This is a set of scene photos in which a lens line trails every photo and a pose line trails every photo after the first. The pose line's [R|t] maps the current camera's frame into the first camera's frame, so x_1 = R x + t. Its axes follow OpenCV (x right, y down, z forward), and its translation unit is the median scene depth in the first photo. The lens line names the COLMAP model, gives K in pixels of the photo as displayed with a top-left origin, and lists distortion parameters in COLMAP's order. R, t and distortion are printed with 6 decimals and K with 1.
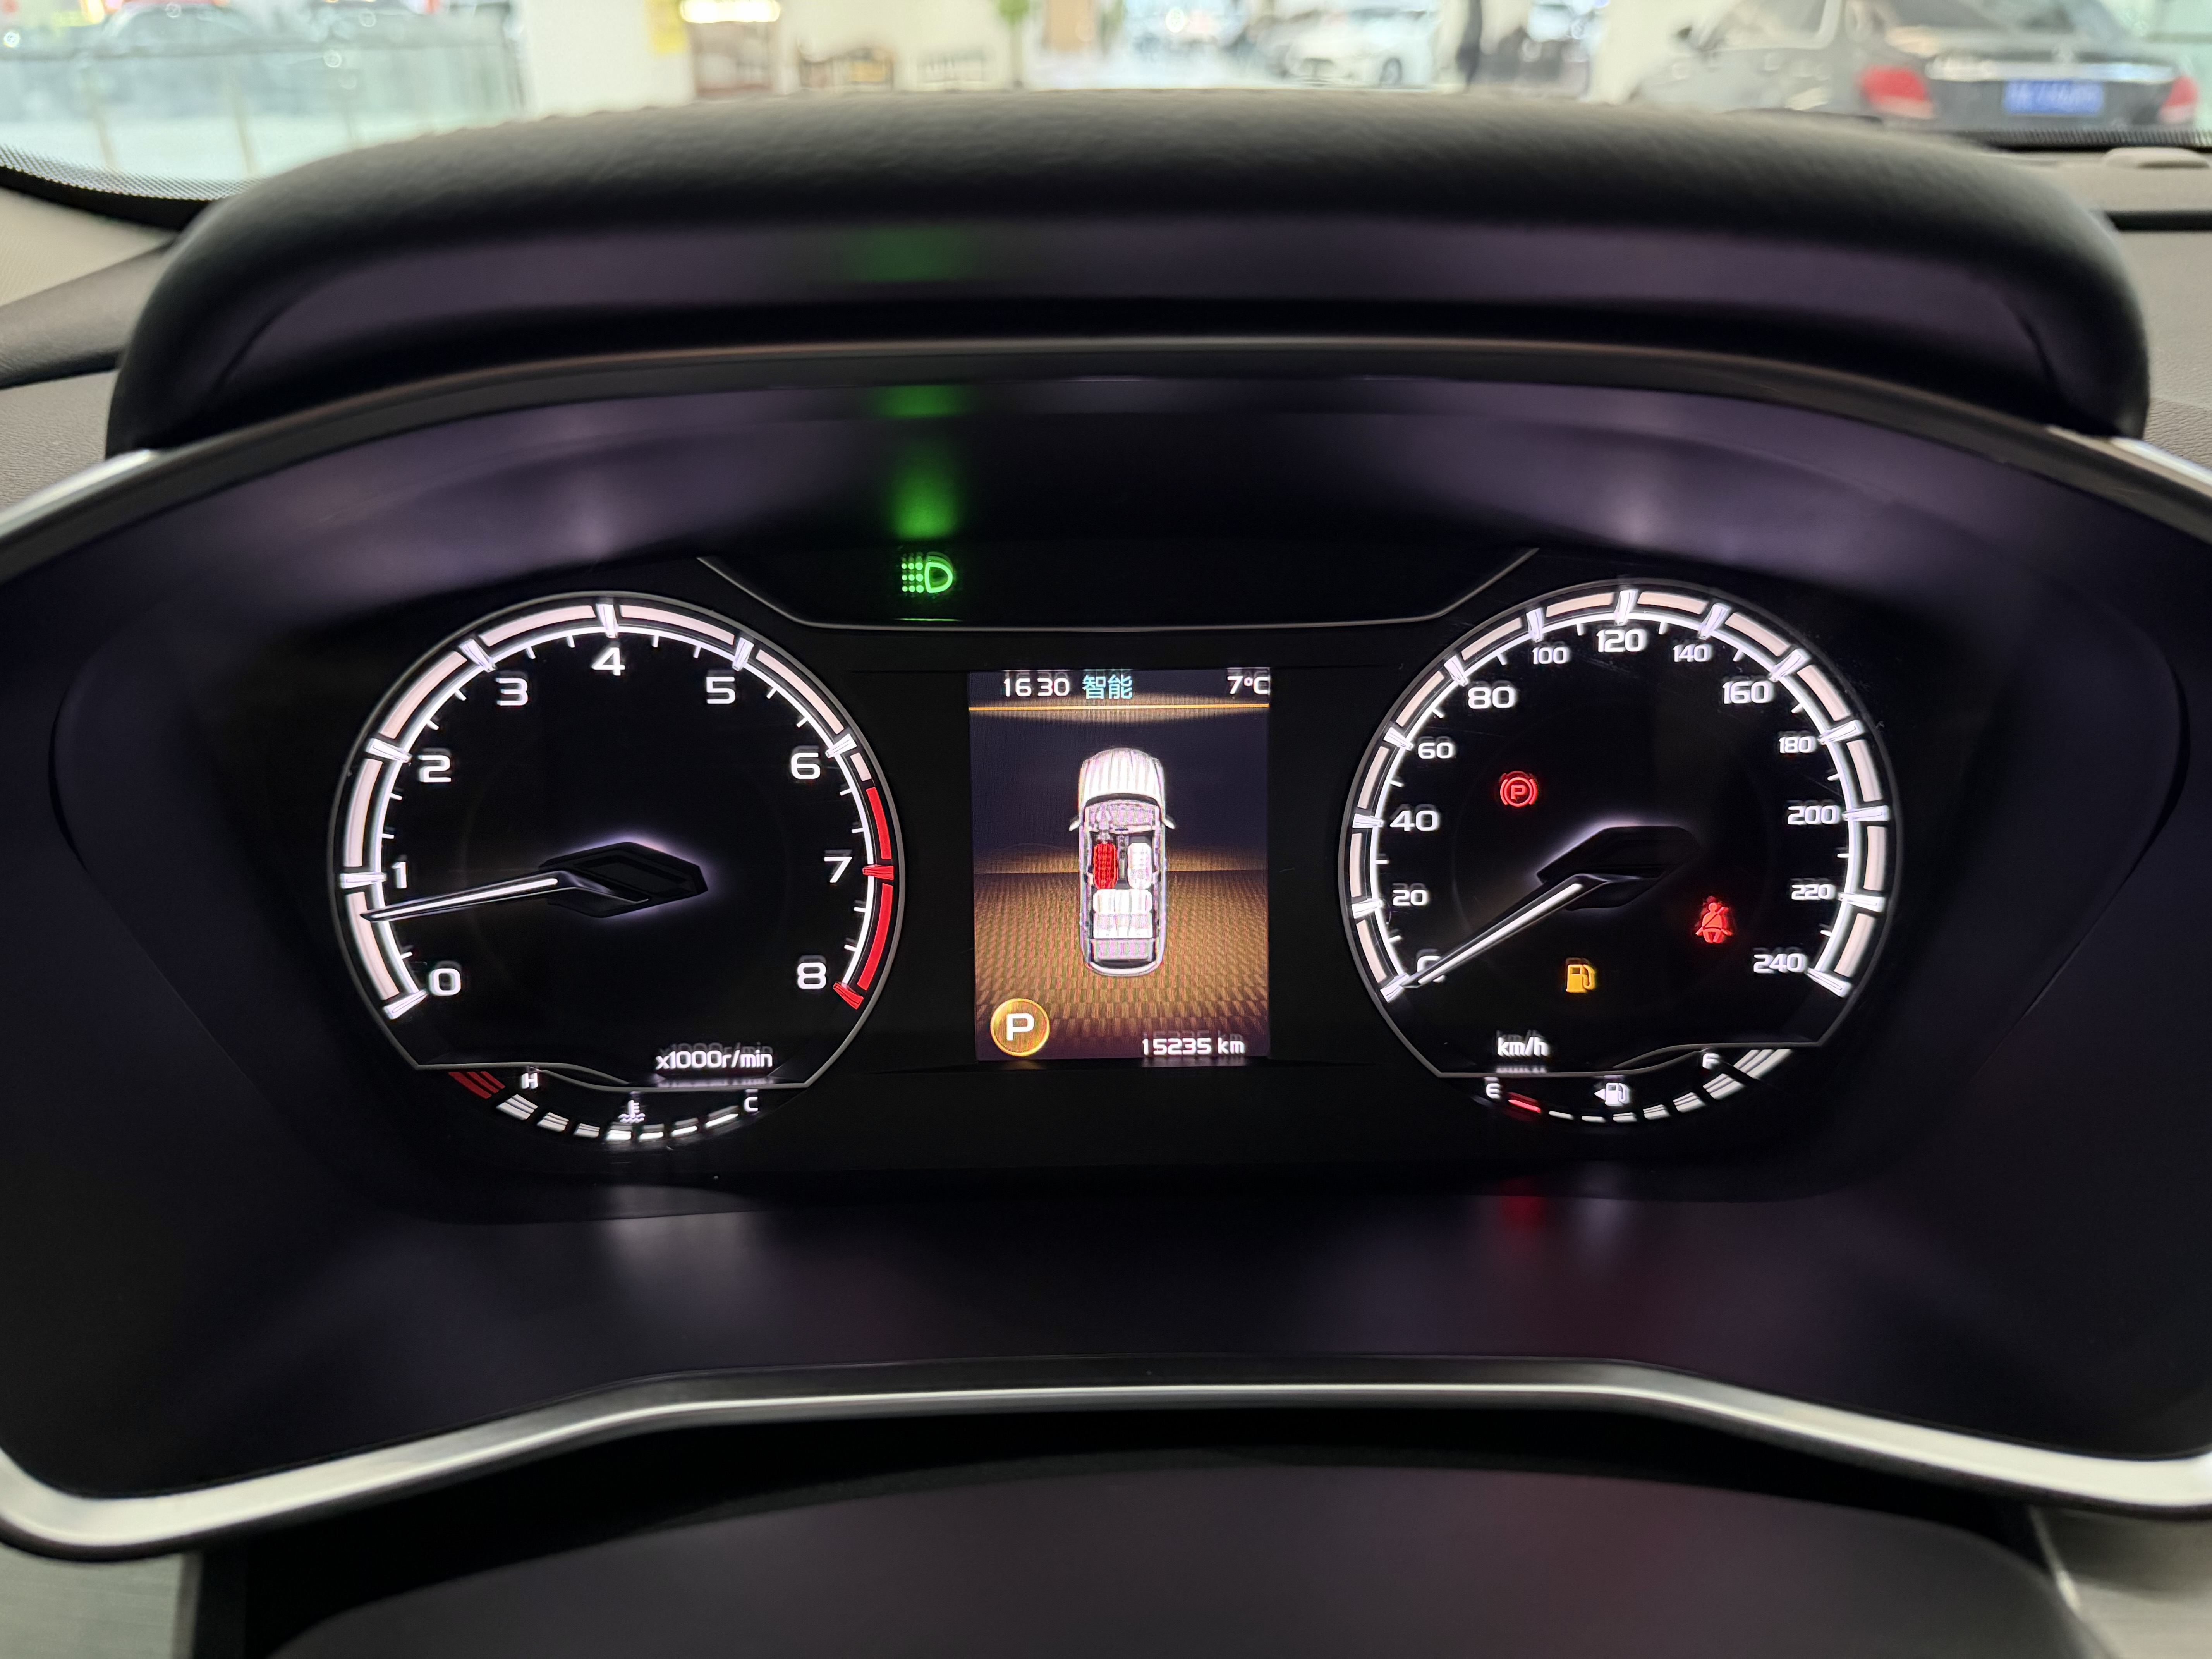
lens RADIAL K [[1640.3, 0, 1098.0], [0, 1640.3, 806.9], [0, 0, 1]] dist [0.004884, -0.034427]
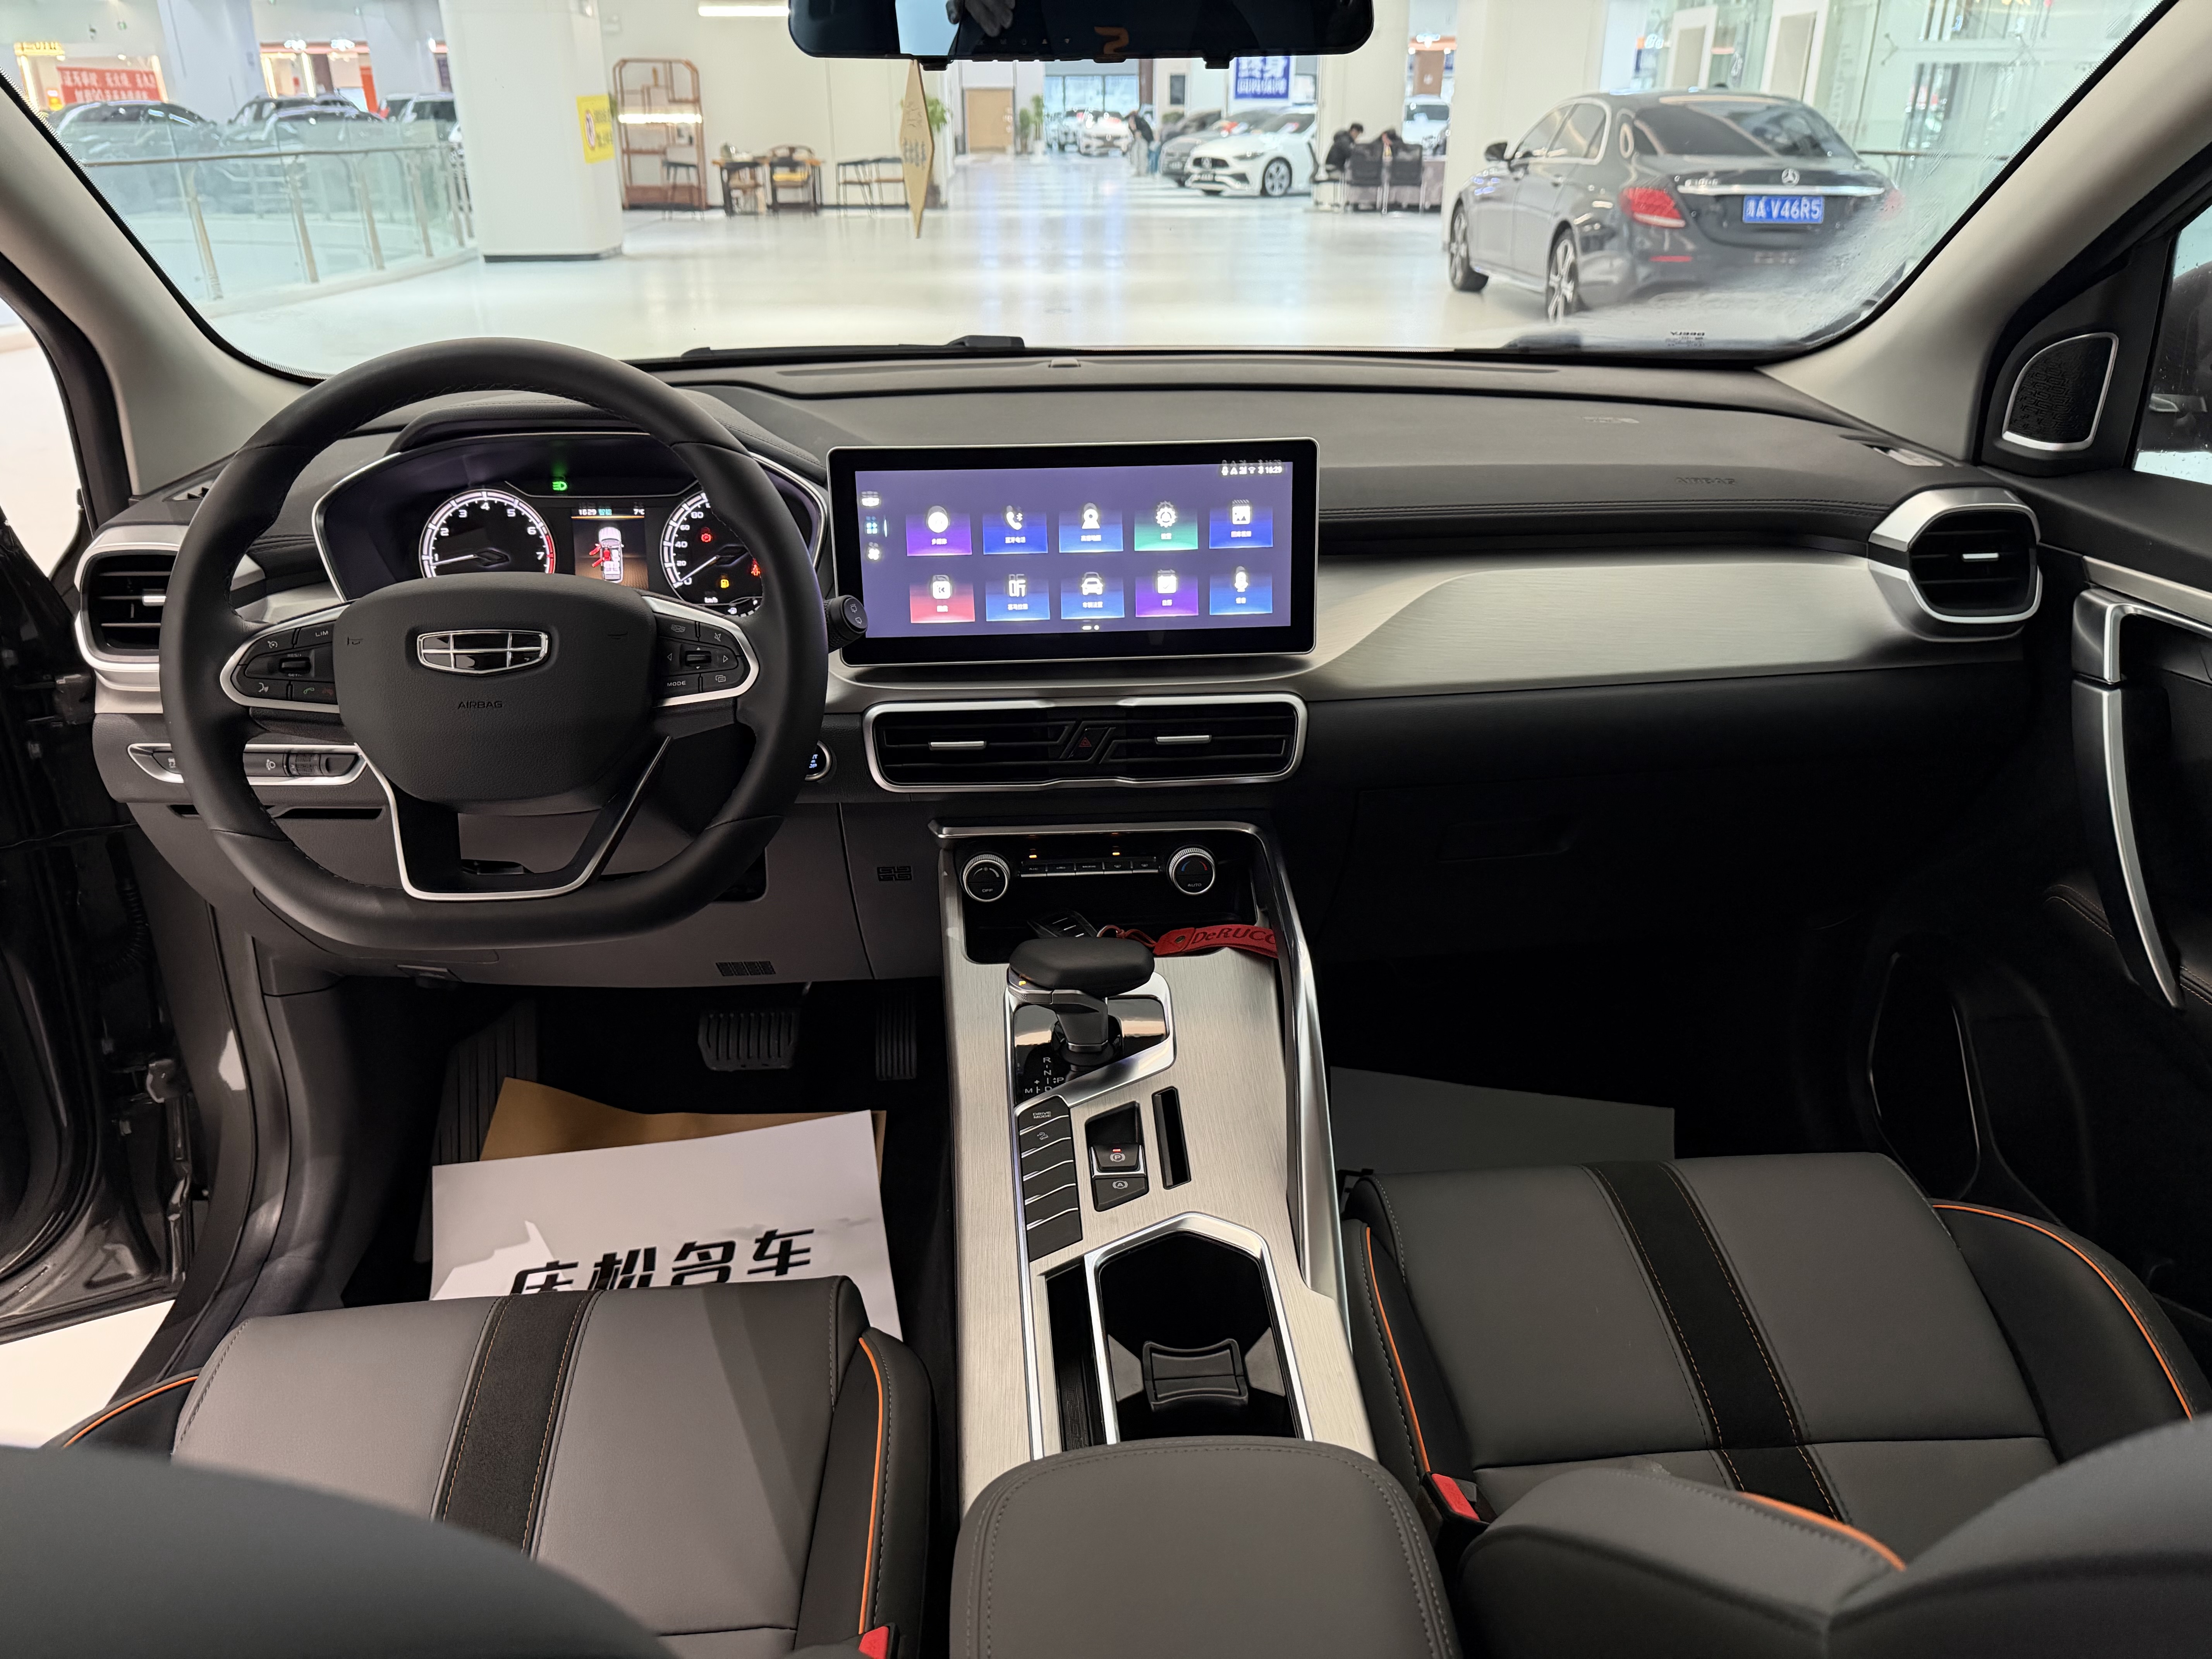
lens RADIAL K [[1640.3, 0, 1157.0], [0, 1640.3, 847.9], [0, 0, 1]] dist [0.004884, -0.034427]
pose [[0.998044, -0.019294, 0.059461, 1.164126], [0.020534, 0.999583, -0.020316, 0.911838], [-0.059044, 0.021497, 0.998024, -3.315306]]
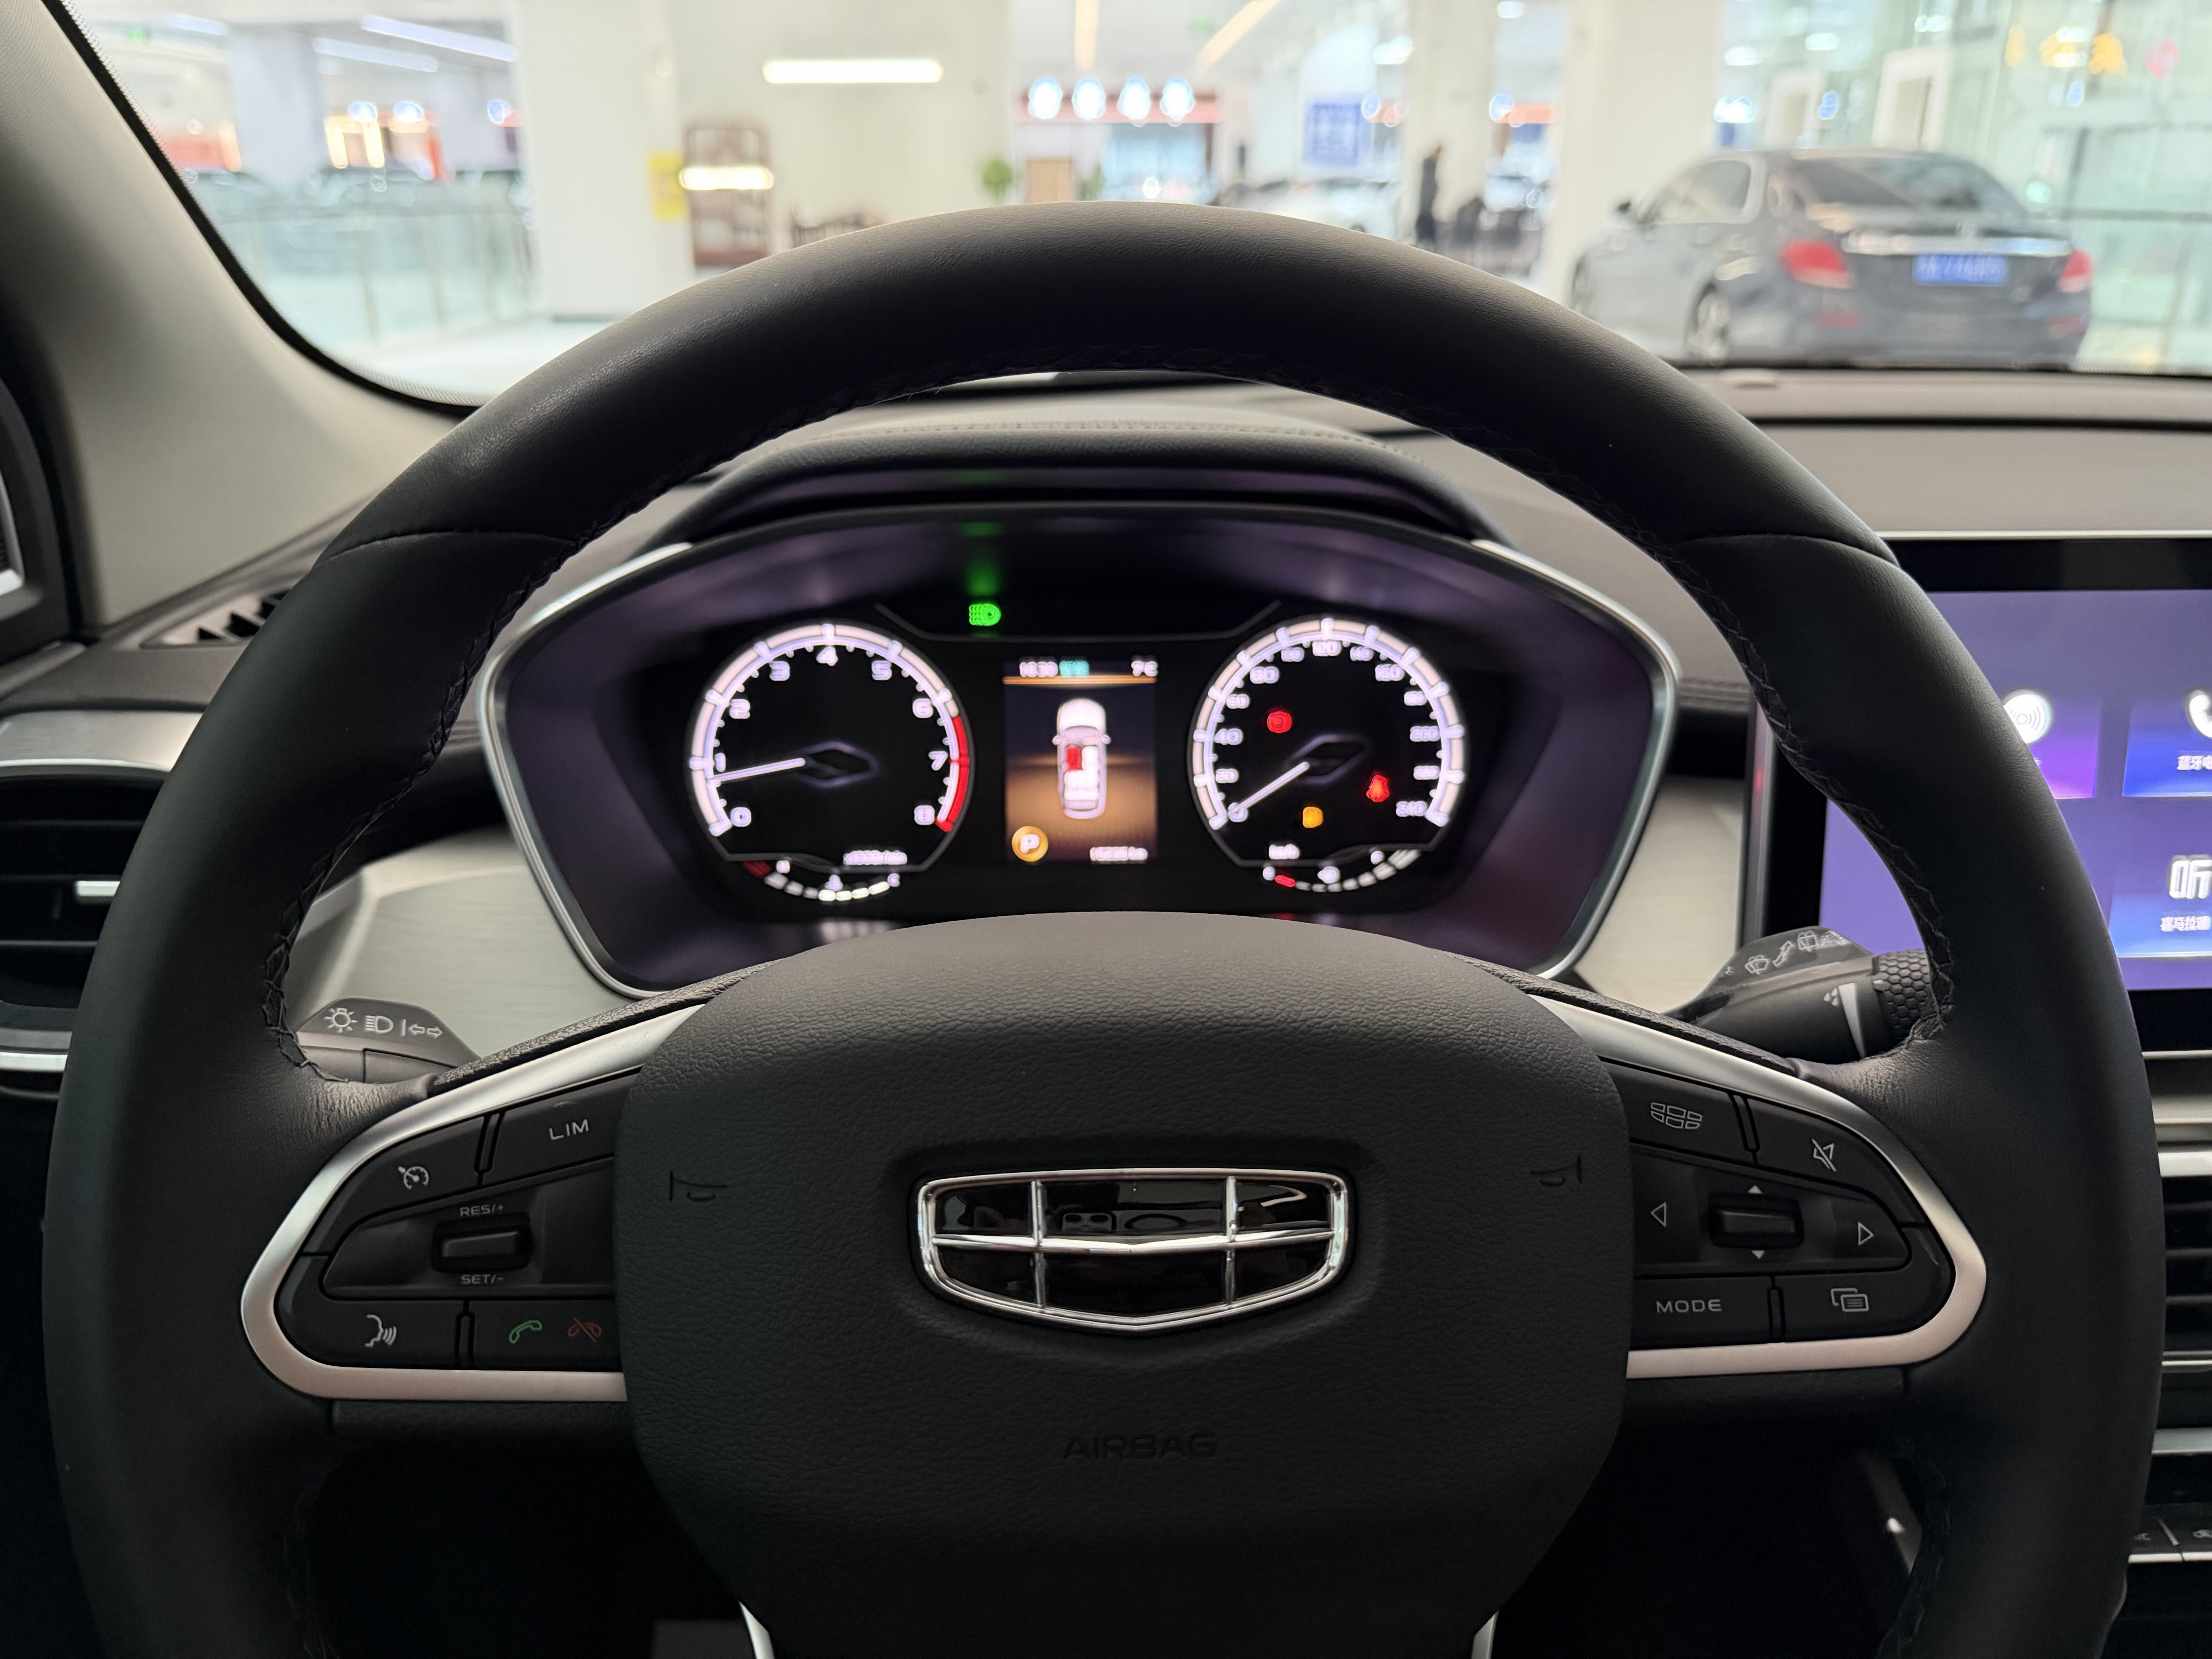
lens RADIAL K [[1640.3, 0, 1119.0], [0, 1640.3, 833.9], [0, 0, 1]] dist [0.004884, -0.034427]
pose [[0.999711, -0.002758, 0.023871, 0.013231], [0.004411, 0.997575, -0.069466, 0.266097], [-0.023622, 0.069551, 0.997299, -0.990131]]
